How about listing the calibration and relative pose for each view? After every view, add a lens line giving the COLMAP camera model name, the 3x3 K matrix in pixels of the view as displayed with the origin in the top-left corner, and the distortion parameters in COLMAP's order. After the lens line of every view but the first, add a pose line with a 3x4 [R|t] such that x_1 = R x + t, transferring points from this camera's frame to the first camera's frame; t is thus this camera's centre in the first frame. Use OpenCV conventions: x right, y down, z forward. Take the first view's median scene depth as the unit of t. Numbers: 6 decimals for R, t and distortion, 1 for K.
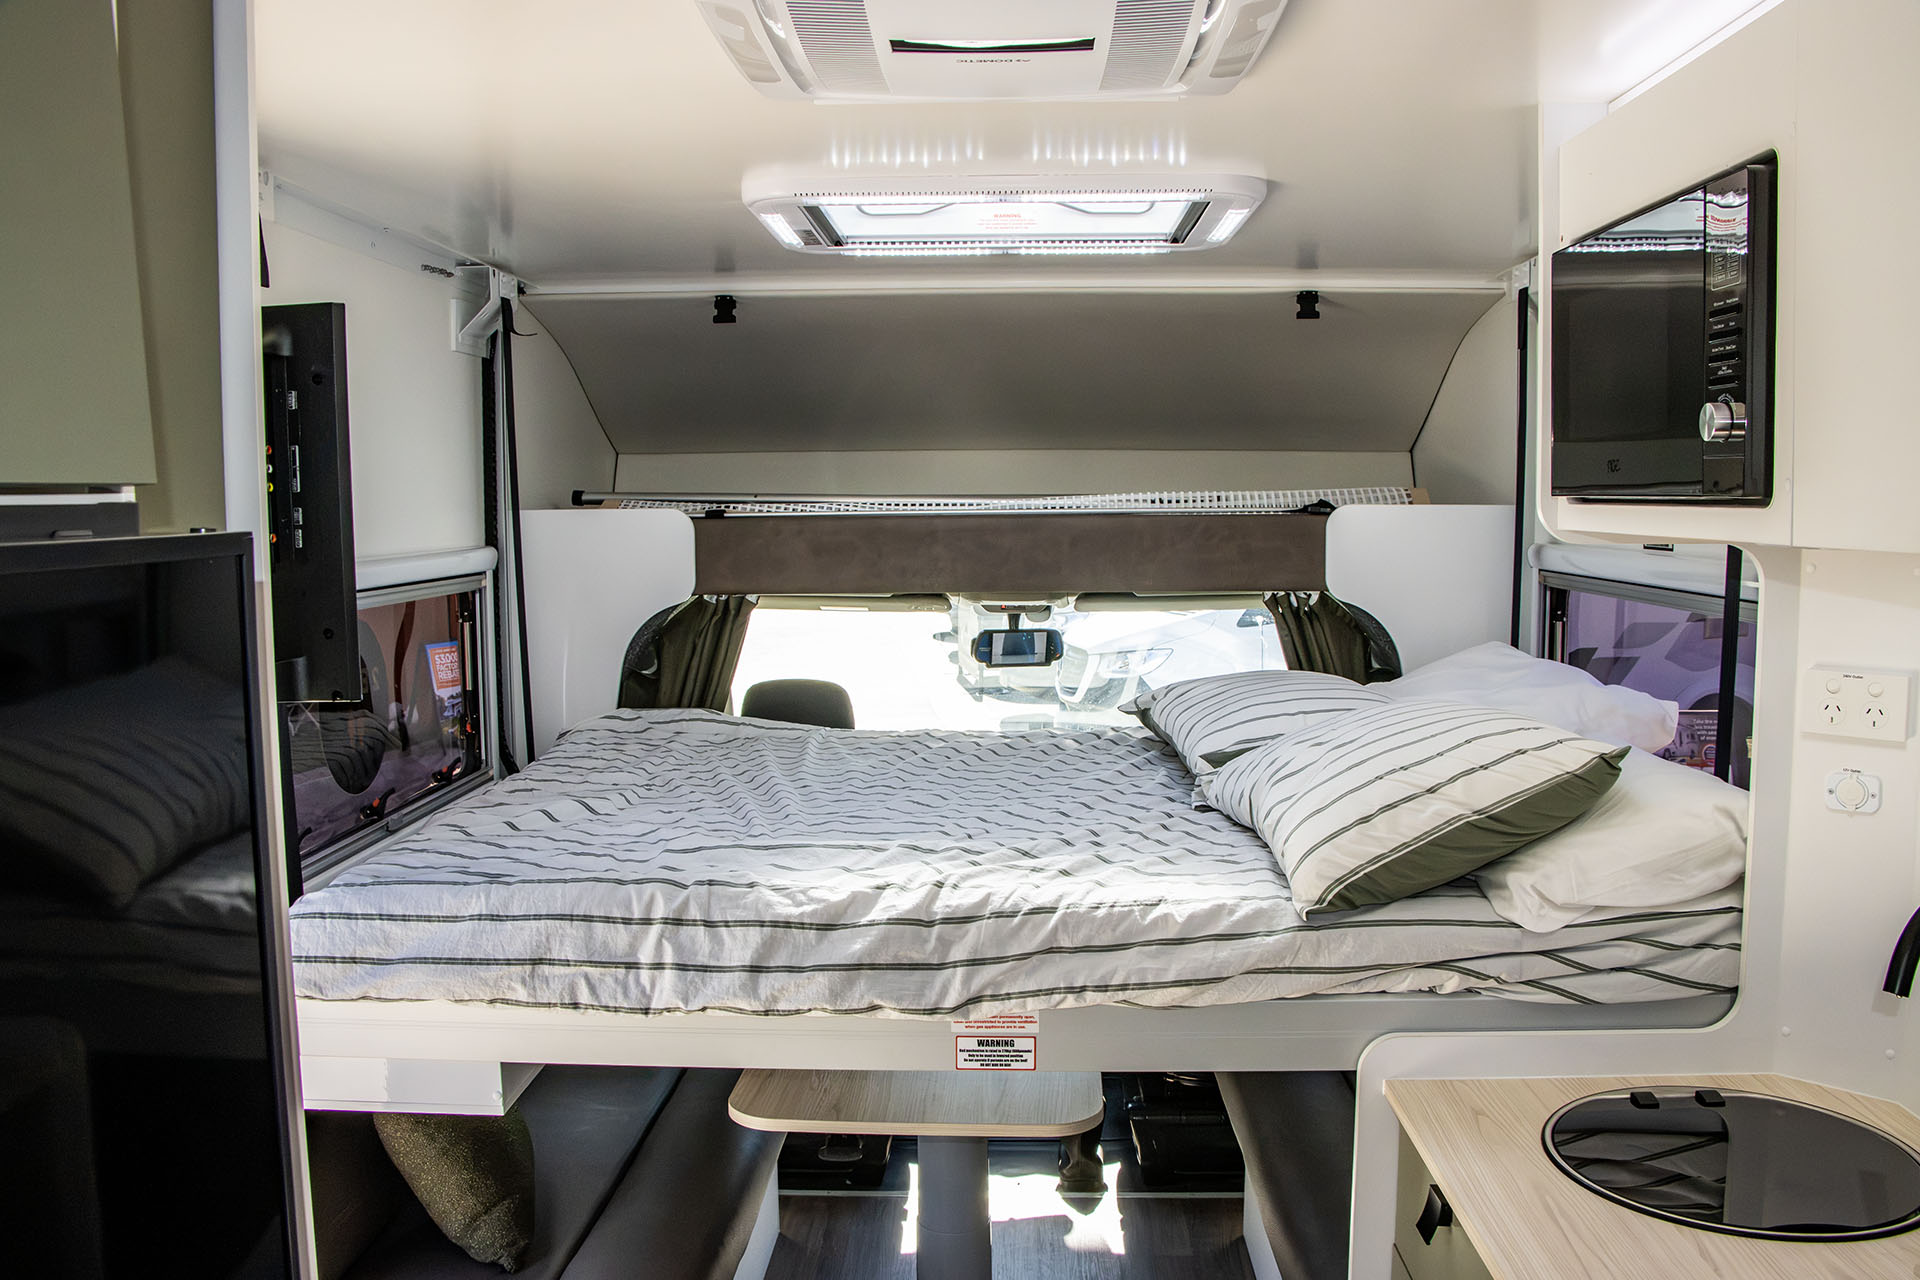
lens RADIAL K [[1610.0, 0, 946.4], [0, 1610.0, 672.9], [0, 0, 1]] dist [-0.177643, 0.146135]
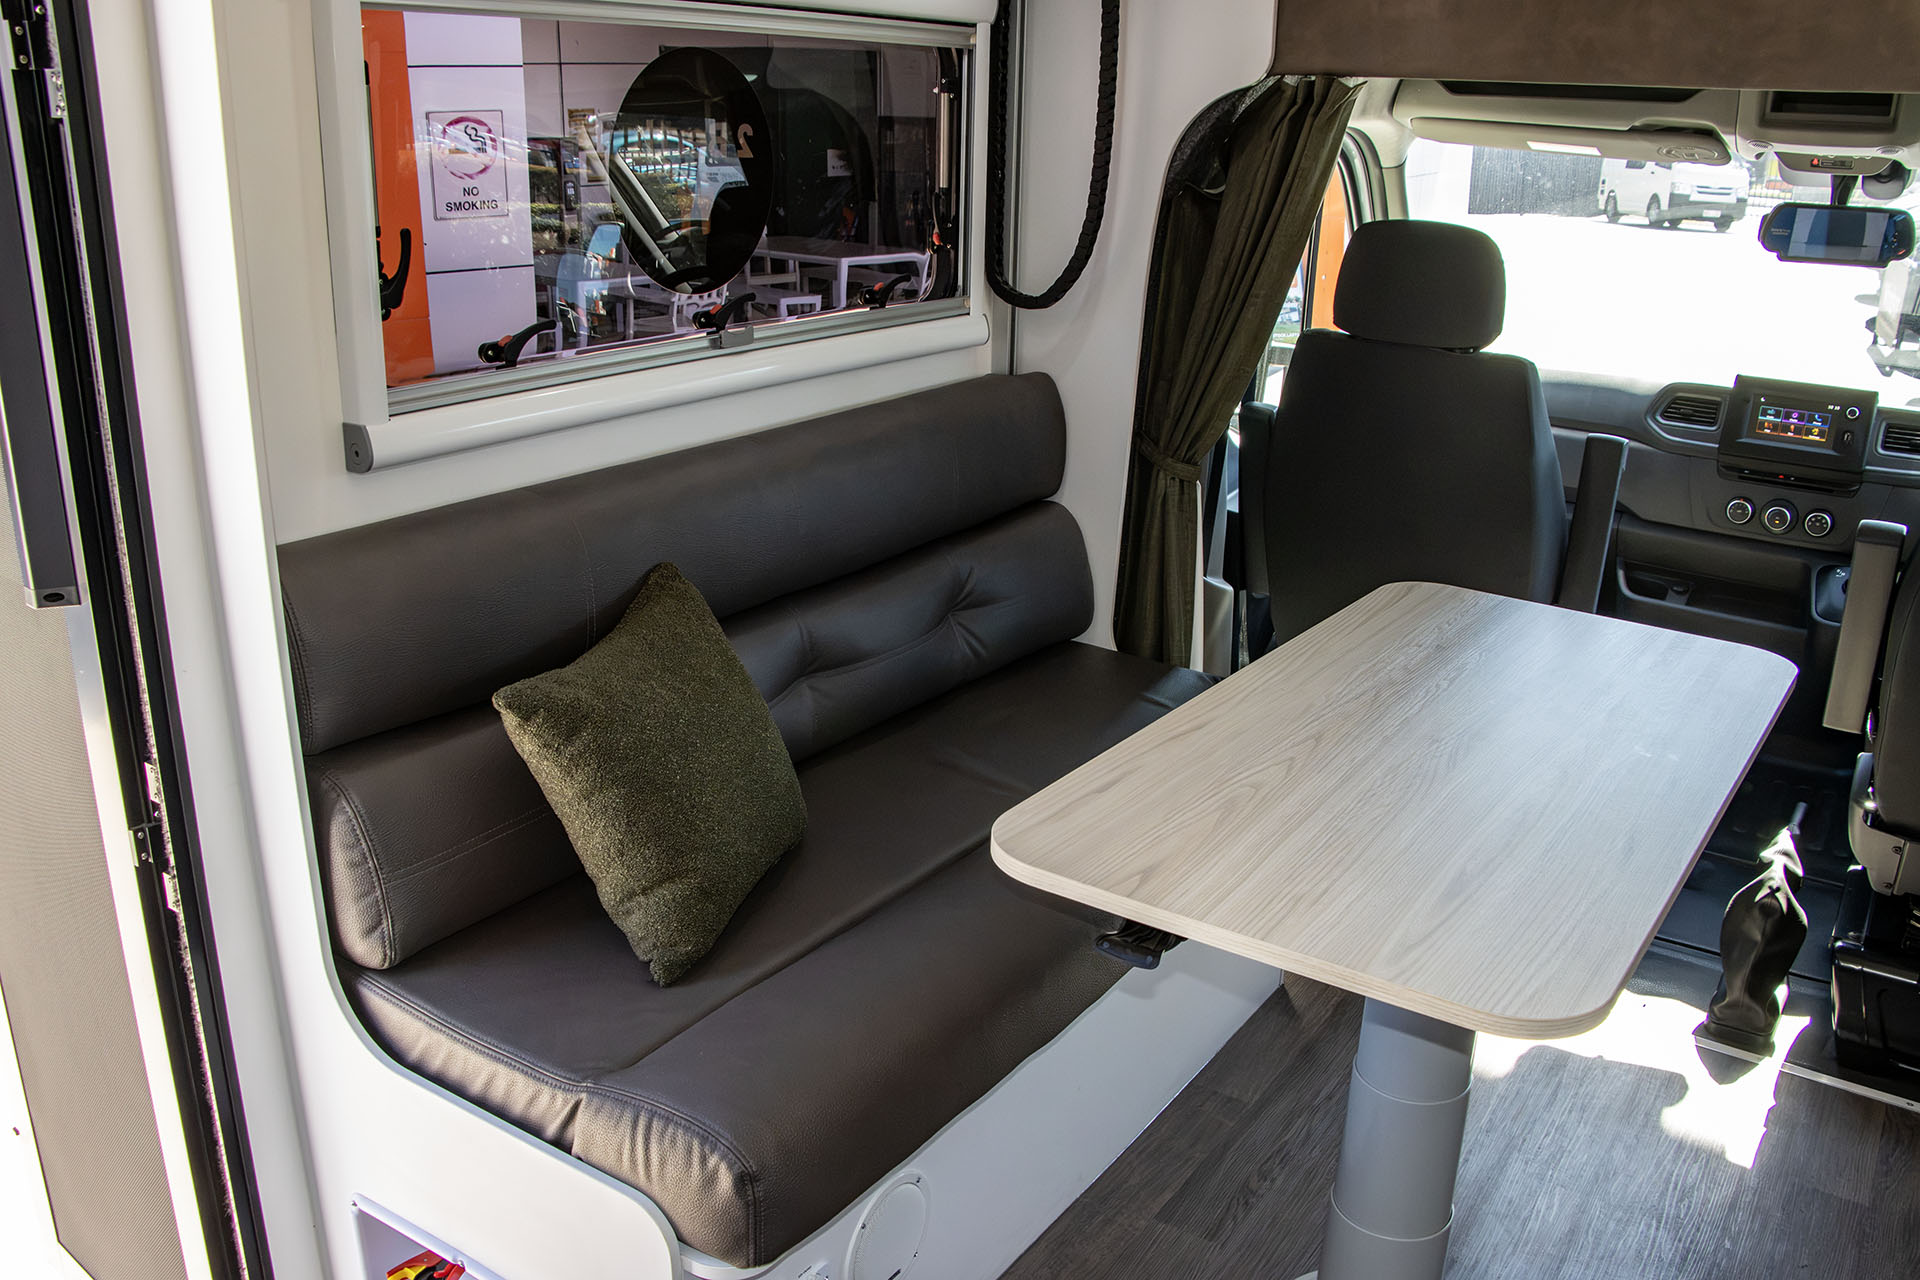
lens RADIAL K [[1610.0, 0, 946.4], [0, 1610.0, 672.9], [0, 0, 1]] dist [-0.177643, 0.146135]
pose [[0.852125, 0.200940, -0.483224, 0.117594], [-0.085540, 0.964411, 0.250190, 0.050775], [0.516300, -0.171858, 0.838987, 0.404645]]
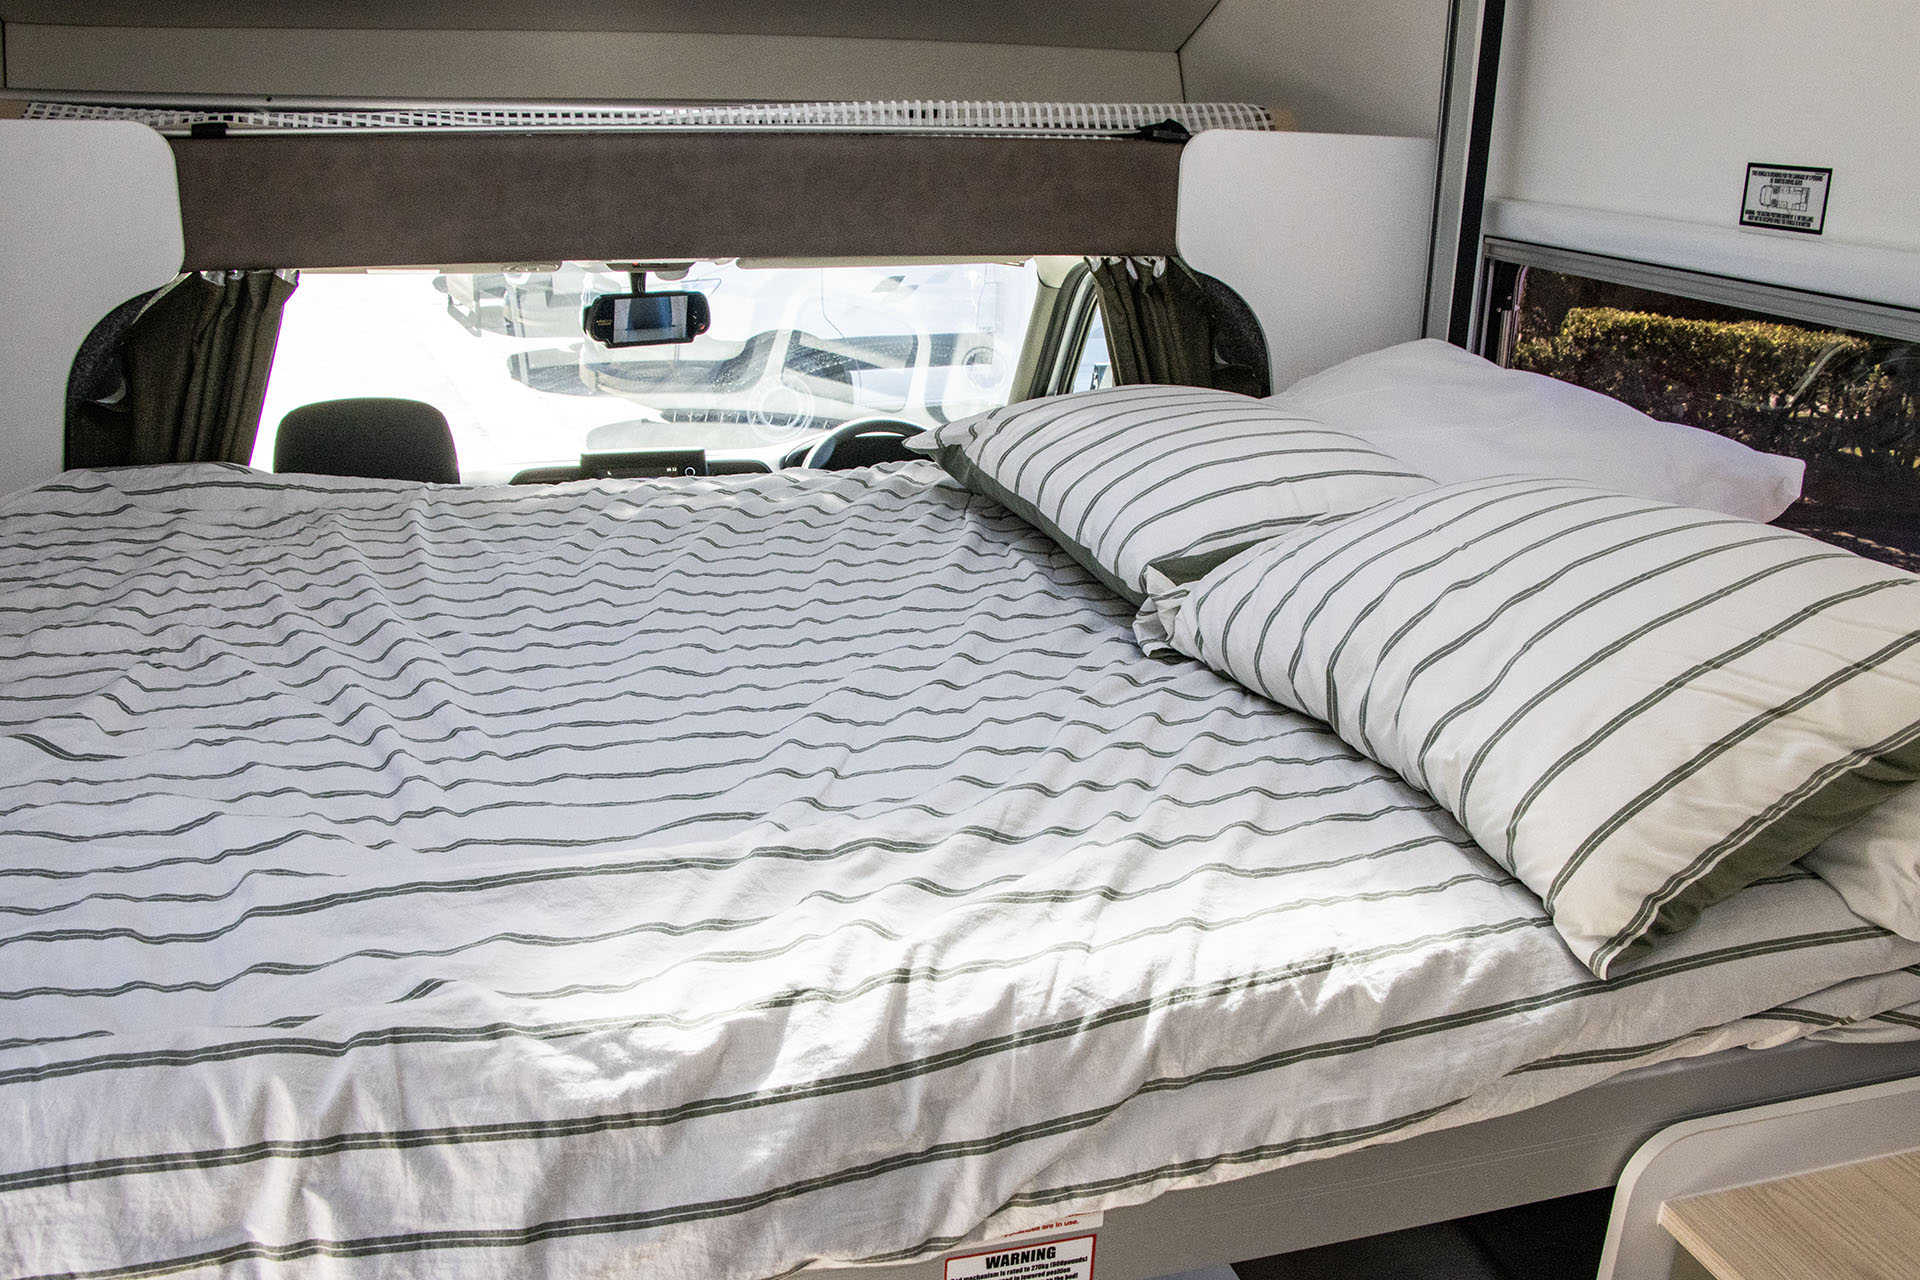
lens RADIAL K [[1610.0, 0, 946.4], [0, 1610.0, 672.9], [0, 0, 1]] dist [-0.177643, 0.146135]
pose [[0.947651, -0.080728, 0.308934, -0.097141], [0.004470, 0.970772, 0.239962, -0.050213], [-0.319276, -0.226019, 0.920314, 0.436972]]
